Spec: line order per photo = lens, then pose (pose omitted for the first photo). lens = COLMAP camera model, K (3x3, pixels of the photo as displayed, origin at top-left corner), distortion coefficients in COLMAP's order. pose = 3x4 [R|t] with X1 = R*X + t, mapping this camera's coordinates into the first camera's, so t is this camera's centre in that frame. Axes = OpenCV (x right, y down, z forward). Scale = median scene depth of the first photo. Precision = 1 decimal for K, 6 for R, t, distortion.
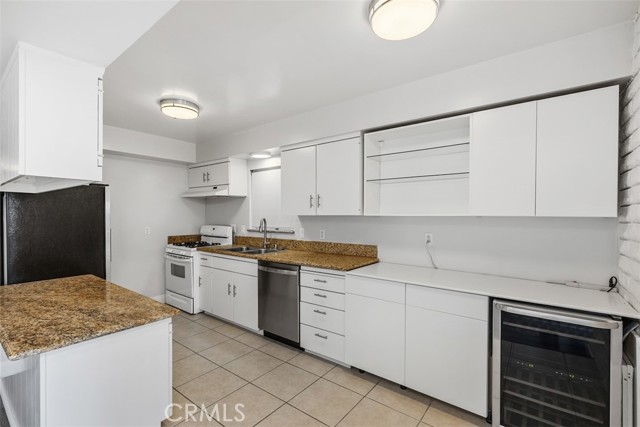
lens RADIAL K [[288.6, 0, 320.0], [0, 288.6, 213.5], [0, 0, 1]] dist [0.019019, 0.000203]
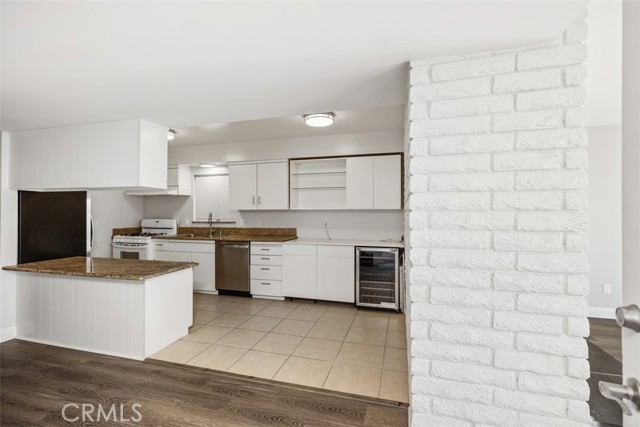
lens RADIAL K [[288.6, 0, 320.0], [0, 288.6, 213.5], [0, 0, 1]] dist [0.019019, 0.000203]
pose [[0.926020, -0.005333, 0.377437, -0.265328], [0.002964, 0.999972, 0.006857, 0.015870], [-0.377463, -0.005231, 0.926010, -0.506107]]
